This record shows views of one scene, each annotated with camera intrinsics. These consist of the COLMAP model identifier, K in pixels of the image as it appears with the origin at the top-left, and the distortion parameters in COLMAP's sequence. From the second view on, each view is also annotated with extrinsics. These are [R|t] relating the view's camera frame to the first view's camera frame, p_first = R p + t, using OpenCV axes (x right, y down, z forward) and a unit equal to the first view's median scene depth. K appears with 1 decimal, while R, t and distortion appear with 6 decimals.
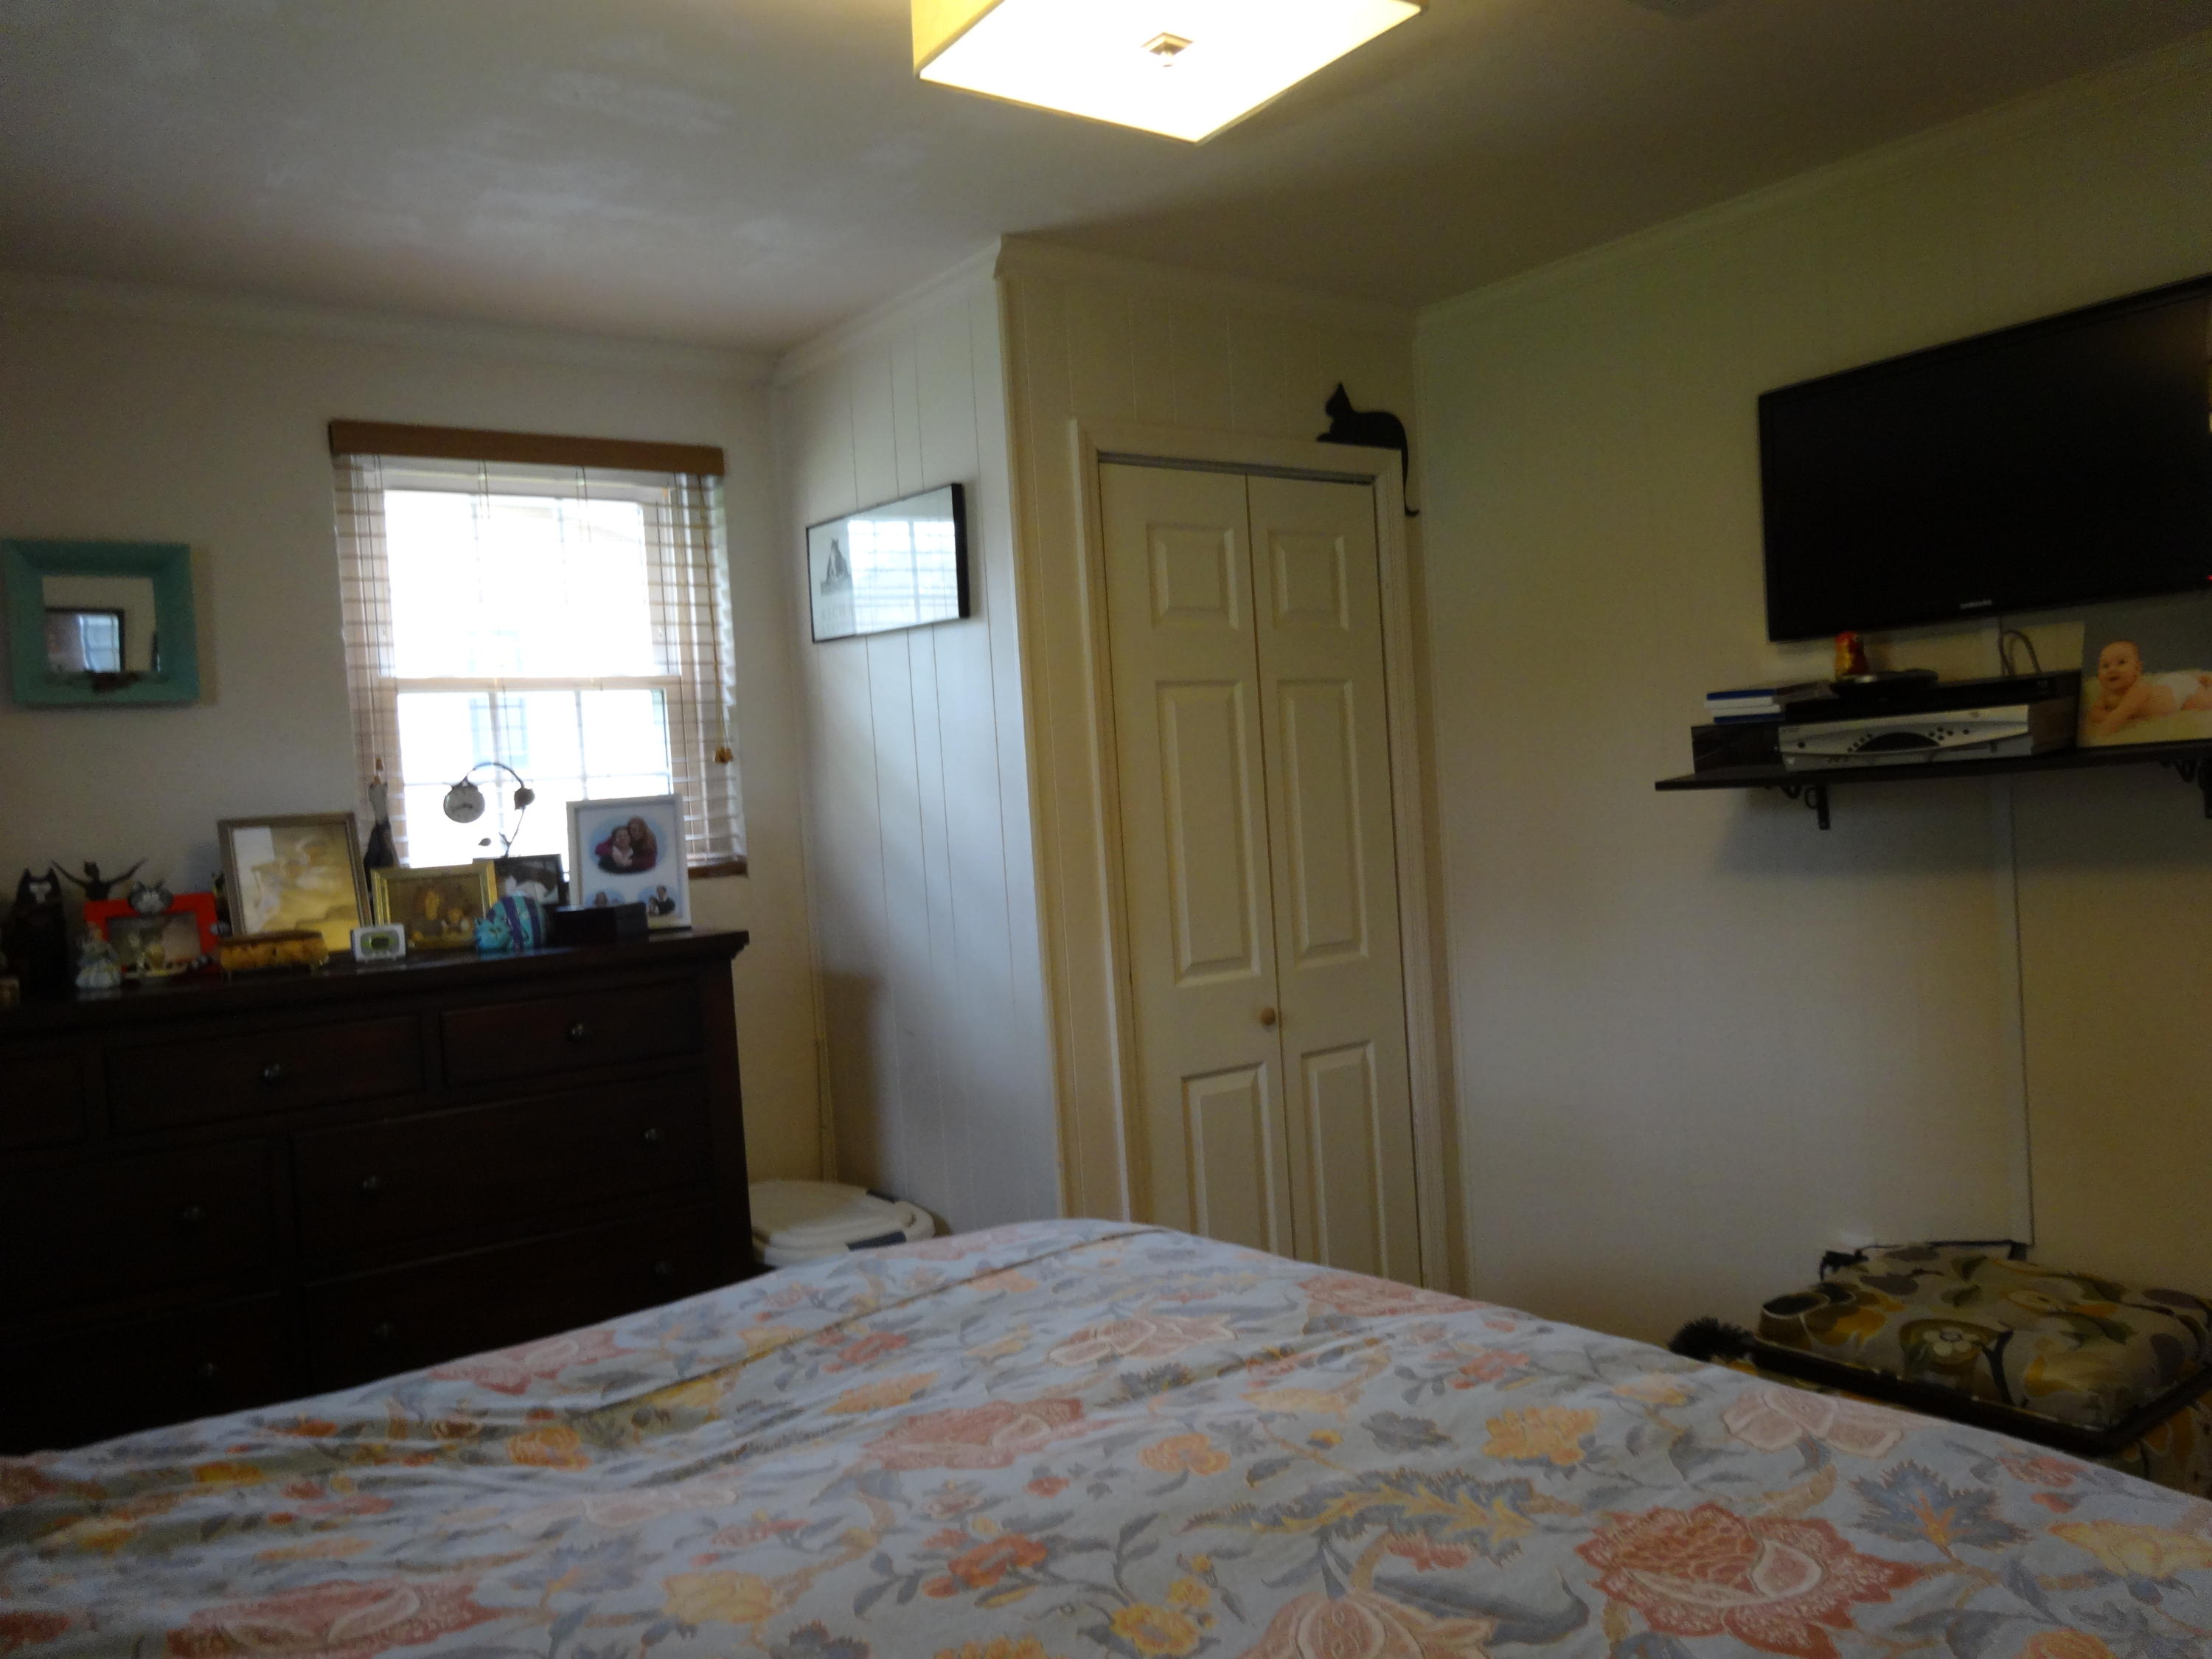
lens RADIAL K [[1639.1, 0, 1106.2], [0, 1639.1, 826.6], [0, 0, 1]] dist [-0.006936, 0.000264]
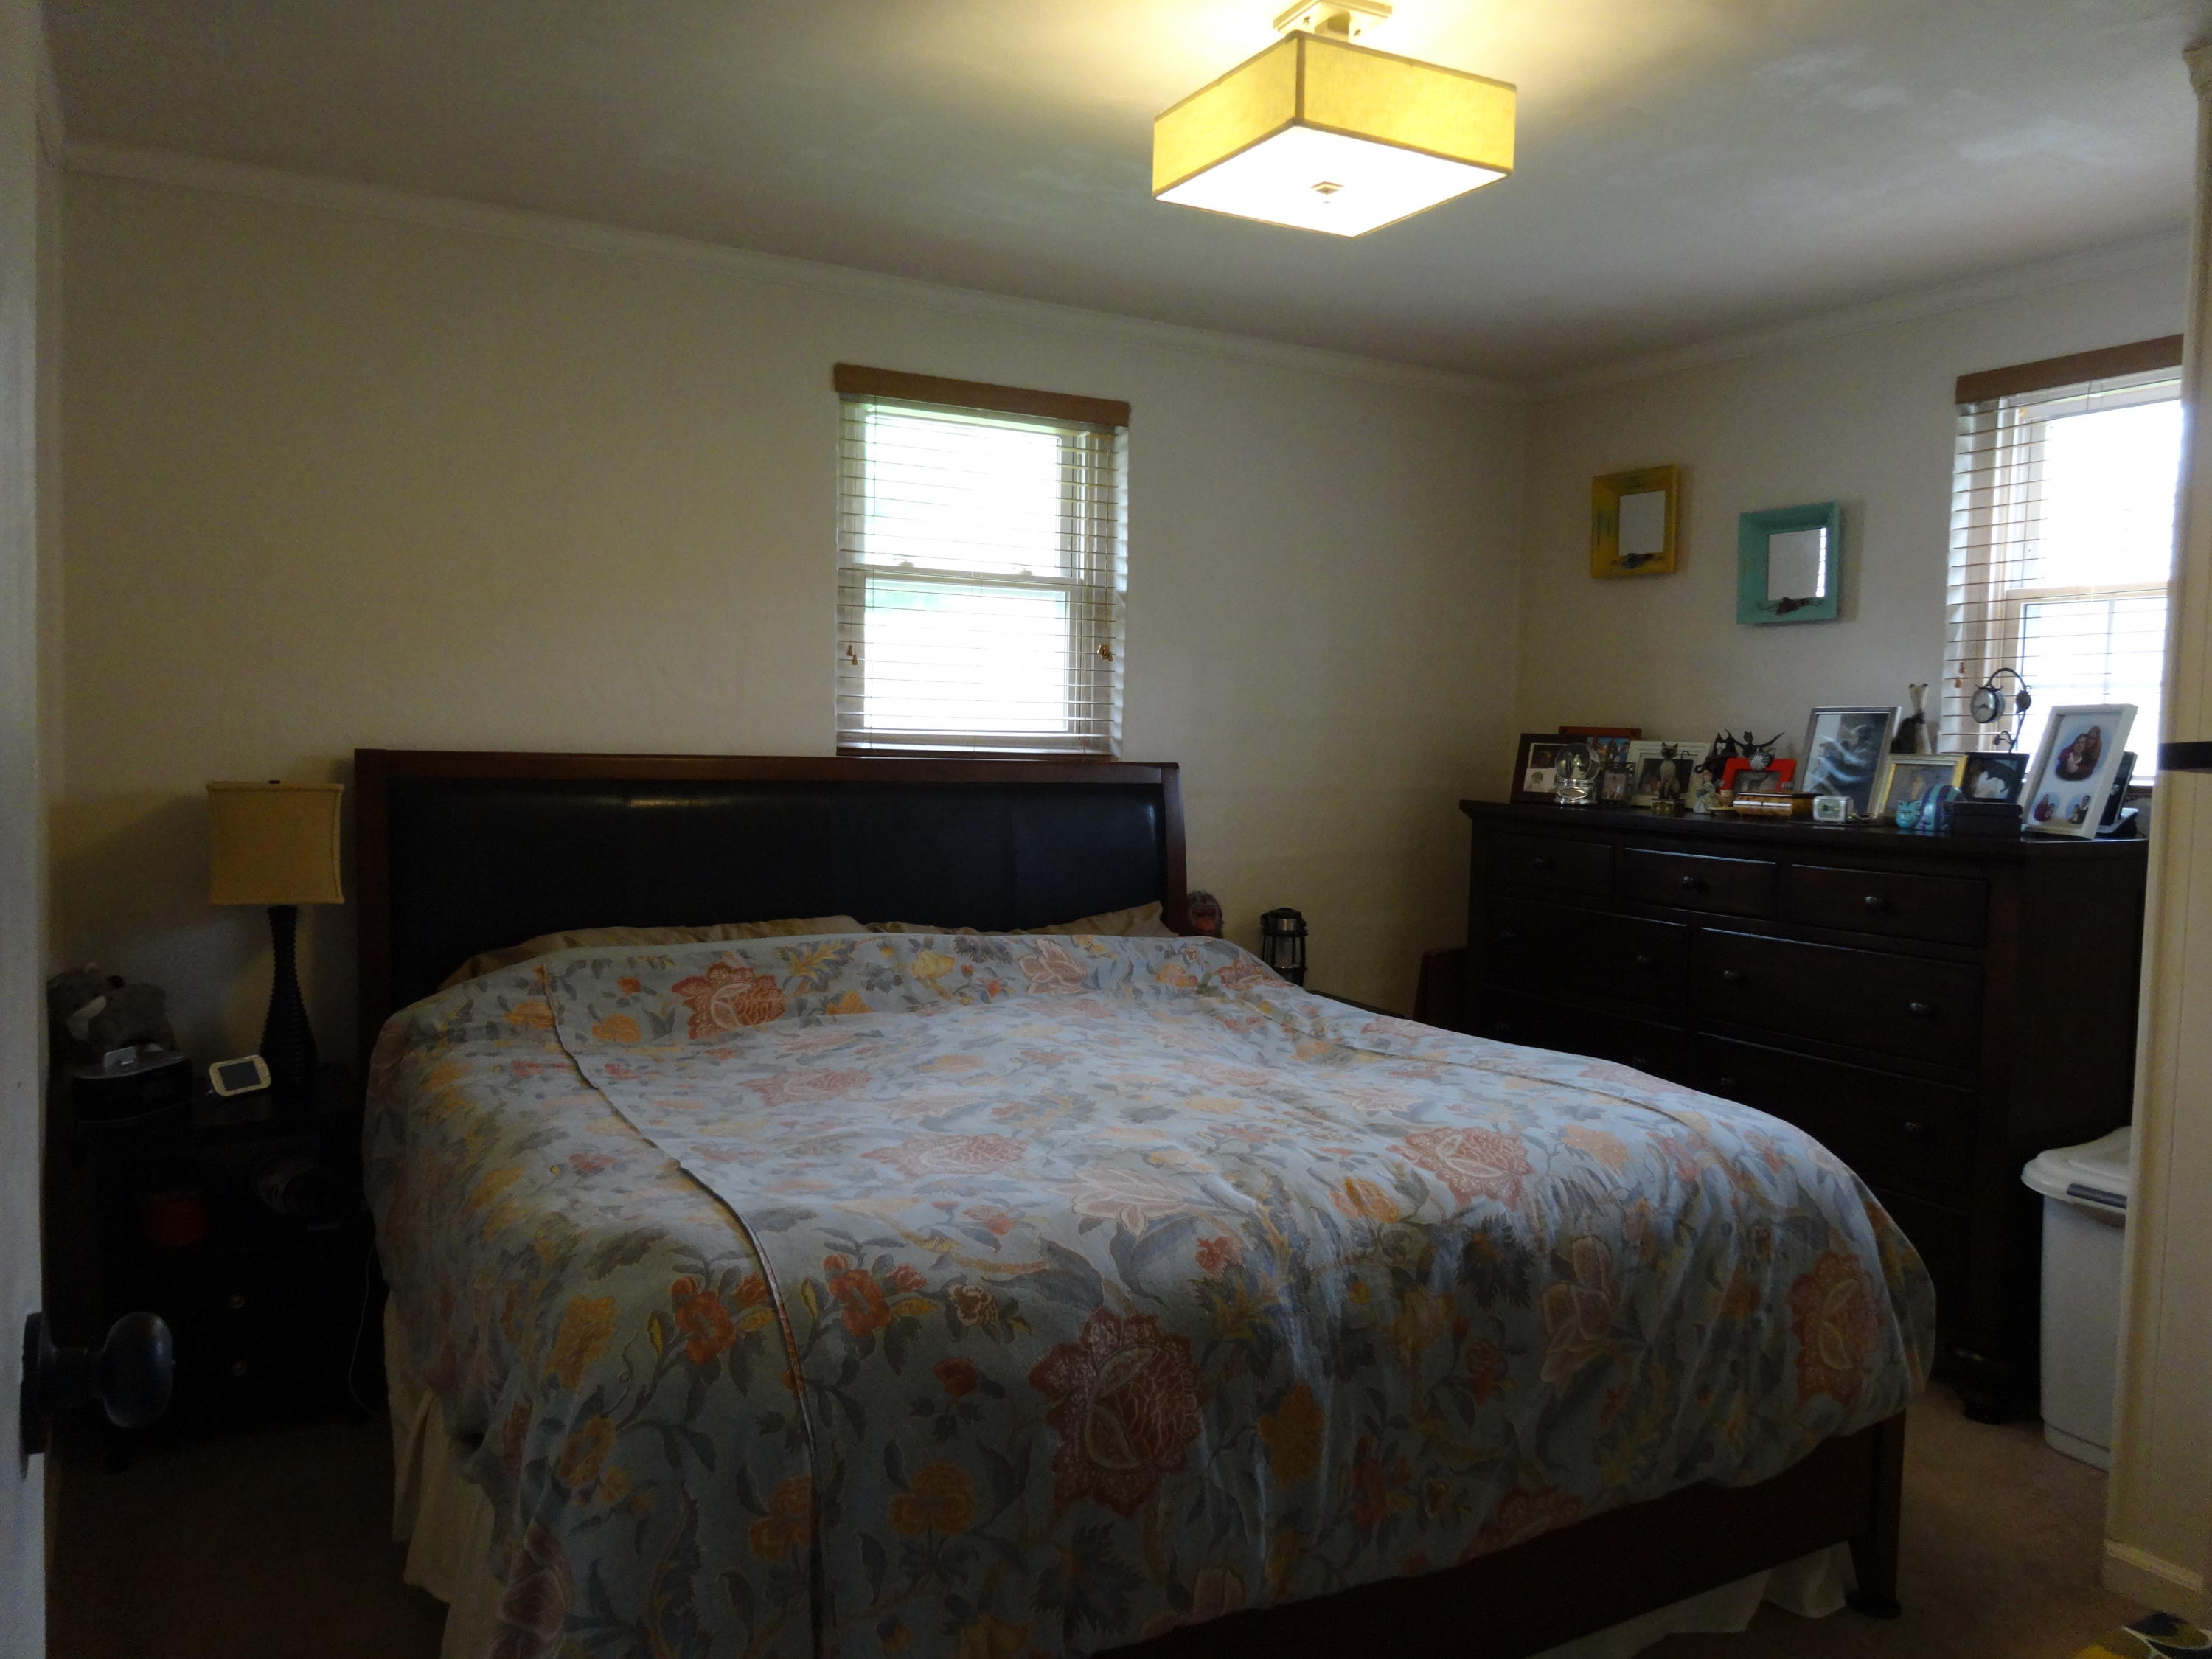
lens RADIAL K [[1639.1, 0, 1107.0], [0, 1639.1, 829.9], [0, 0, 1]] dist [-0.006936, 0.000264]
pose [[-0.117487, 0.122022, -0.985549, 0.834680], [-0.029547, 0.991554, 0.126288, -0.054699], [0.992635, 0.043957, -0.112890, 0.536843]]
